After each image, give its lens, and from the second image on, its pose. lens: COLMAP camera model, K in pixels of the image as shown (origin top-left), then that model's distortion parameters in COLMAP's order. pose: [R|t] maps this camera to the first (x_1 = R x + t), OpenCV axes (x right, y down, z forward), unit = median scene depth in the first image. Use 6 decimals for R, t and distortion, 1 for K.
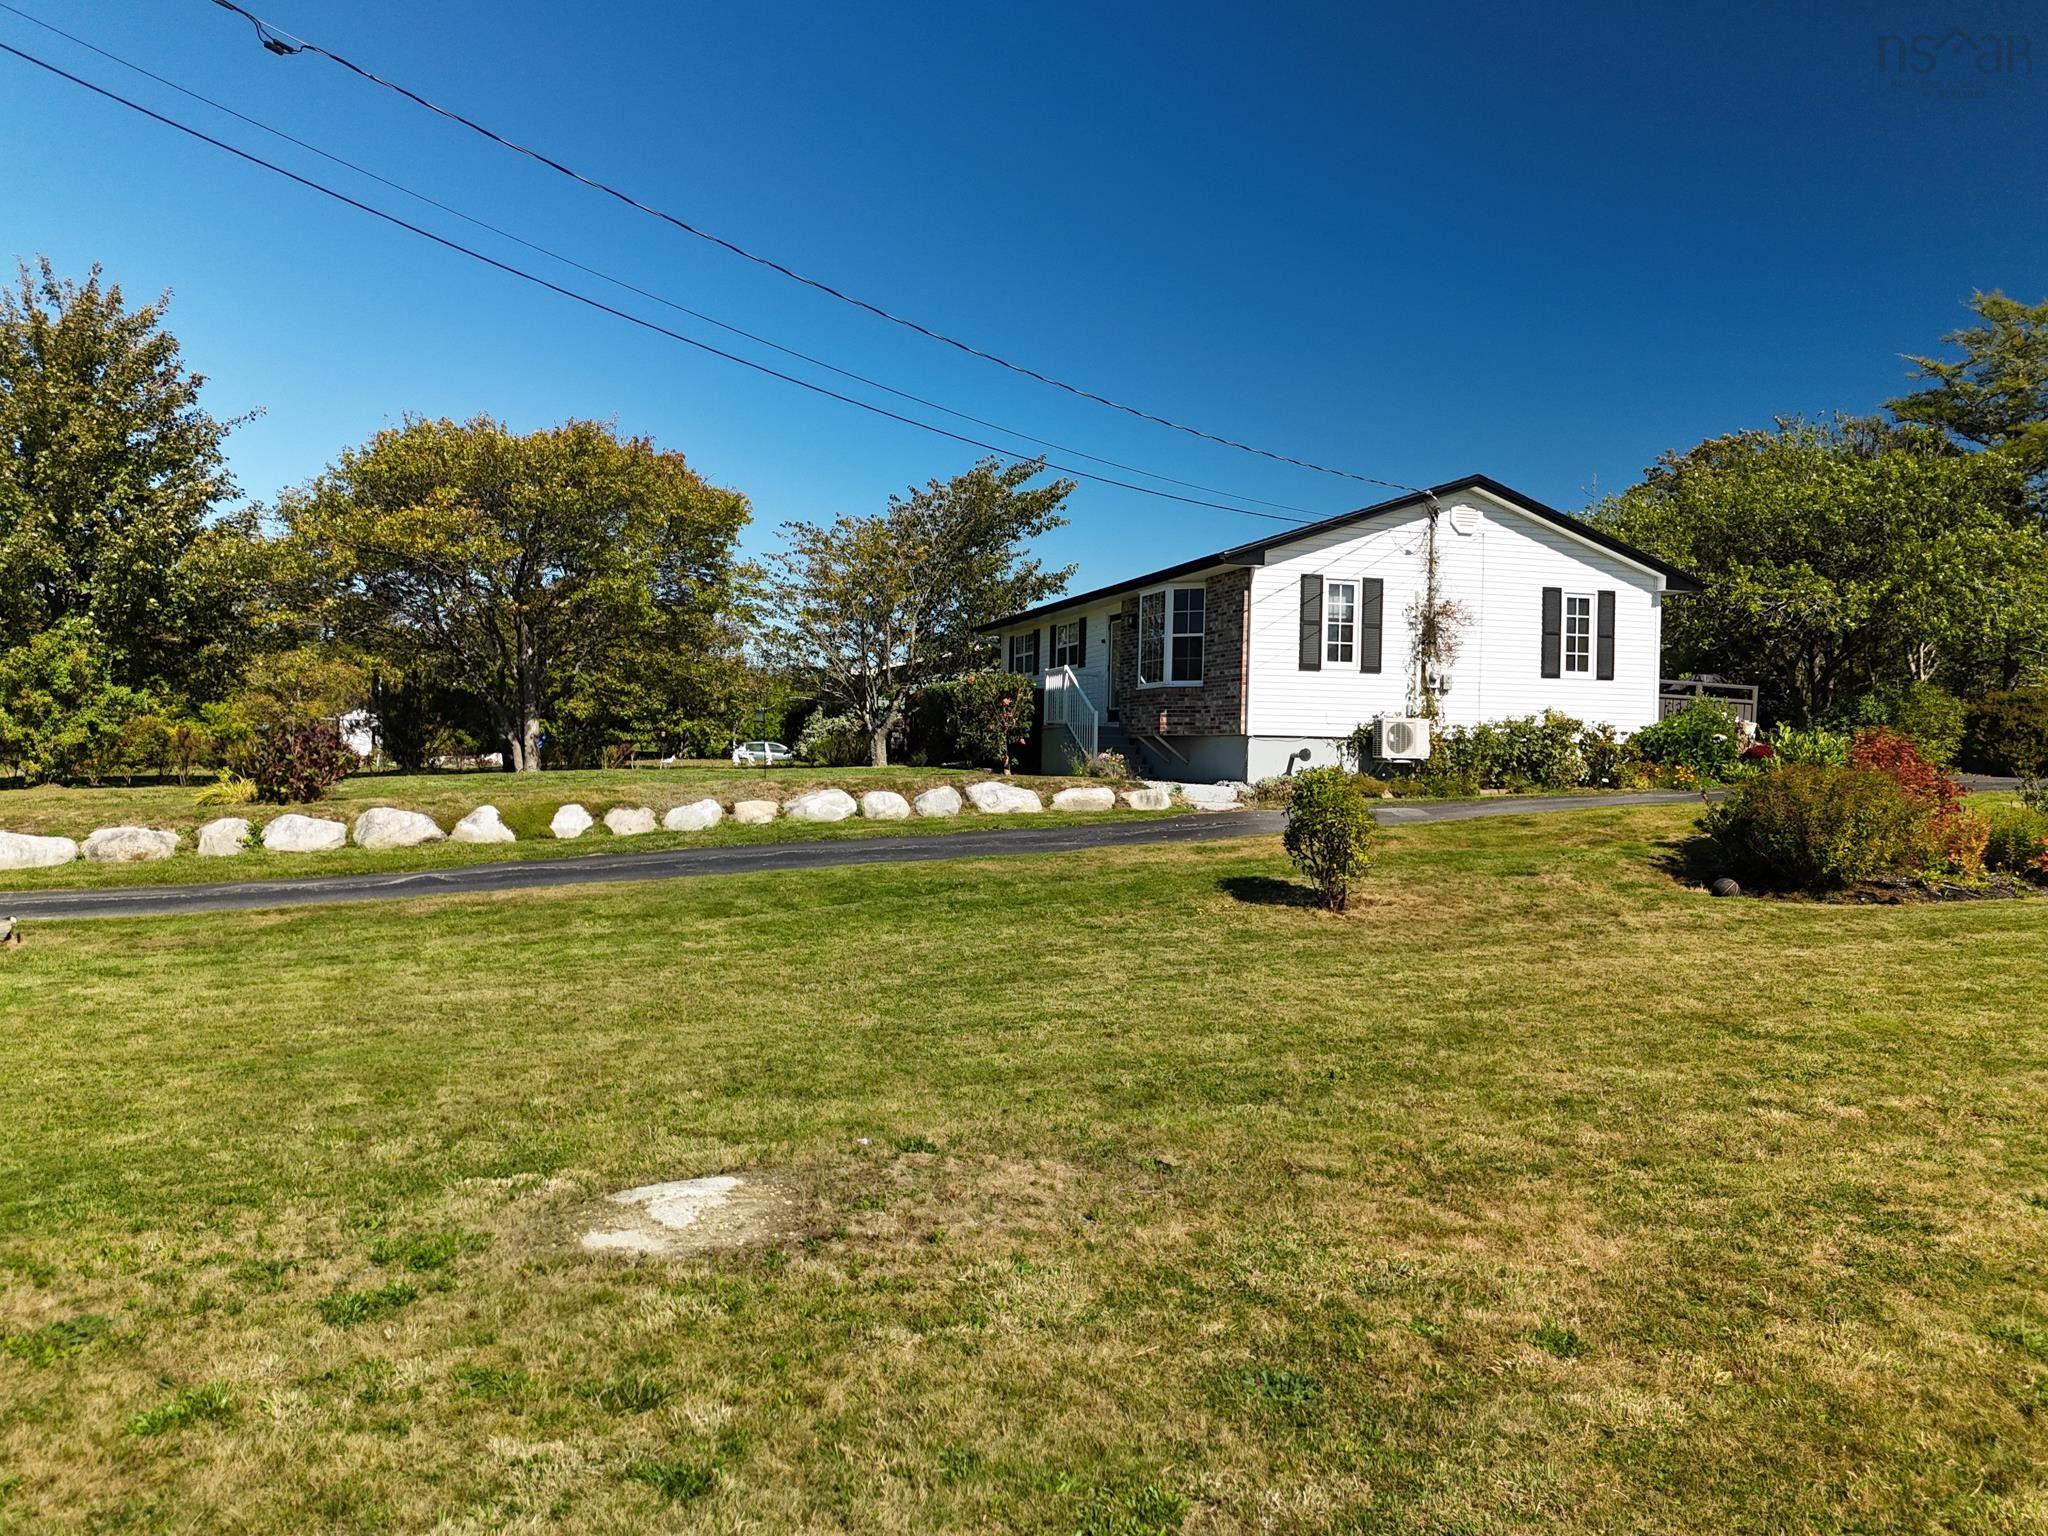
lens RADIAL K [[1526.0, 0, 1024.1], [0, 1526.0, 830.9], [0, 0, 1]] dist [0.019583, 0.006988]
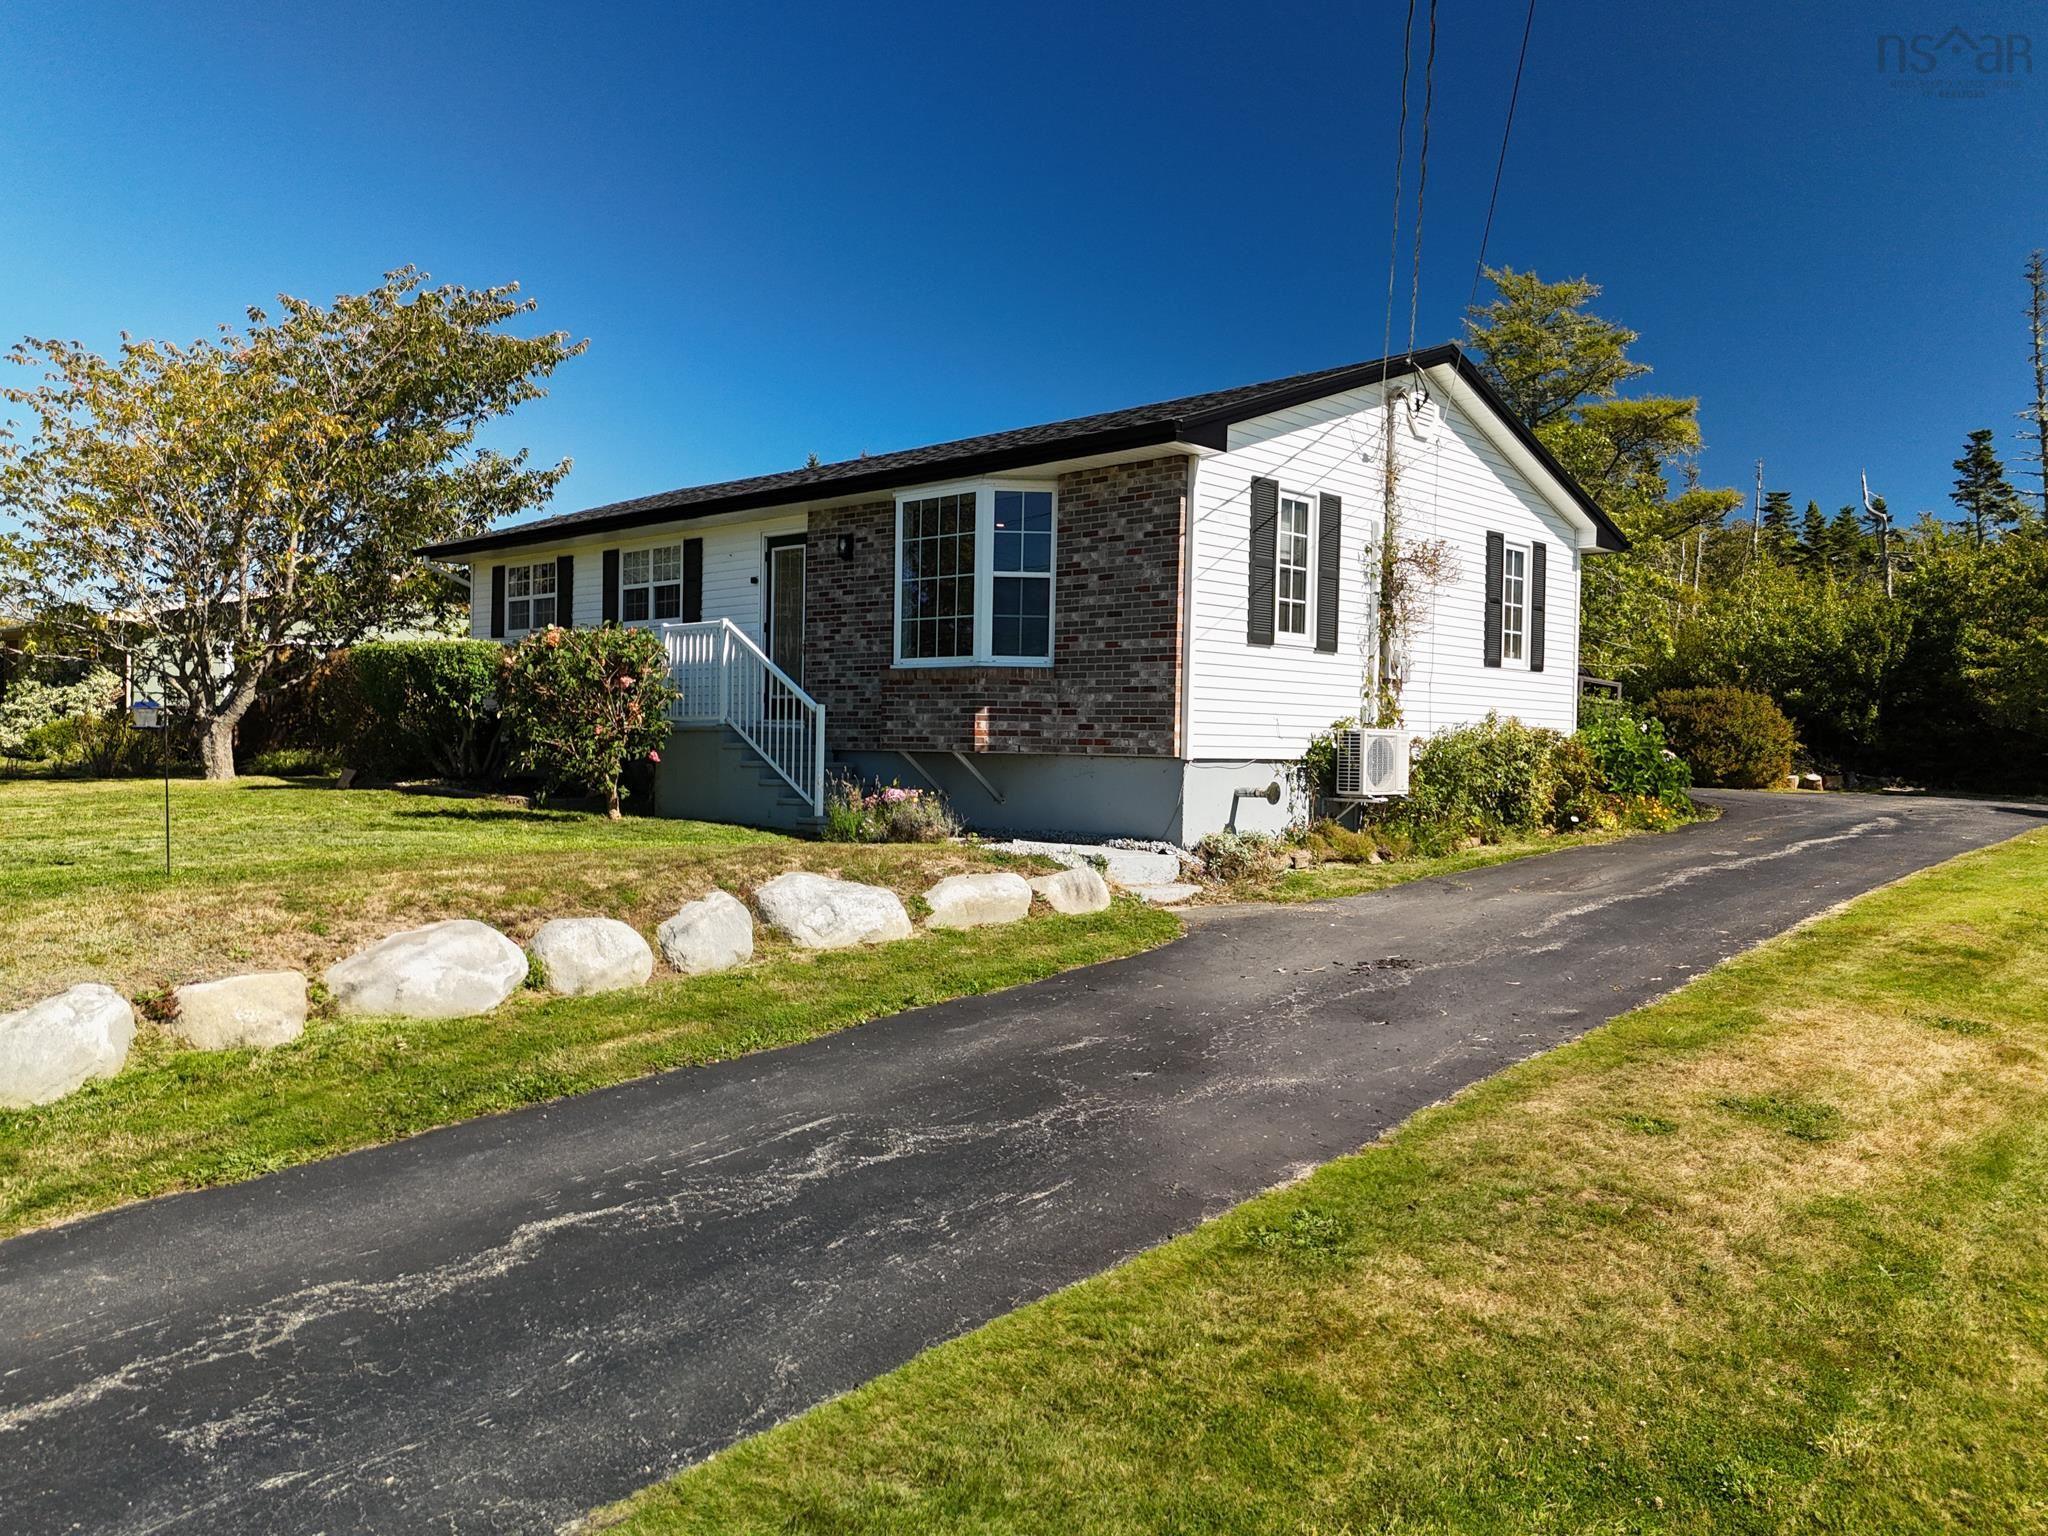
lens RADIAL K [[1510.4, 0, 1024.0], [0, 1510.4, 768.0], [0, 0, 1]] dist [0.050867, -0.039627]
pose [[0.878330, -0.007925, 0.477989, -0.162349], [0.016715, 0.999760, -0.014139, -0.051451], [-0.477762, 0.020408, 0.878252, 0.534410]]
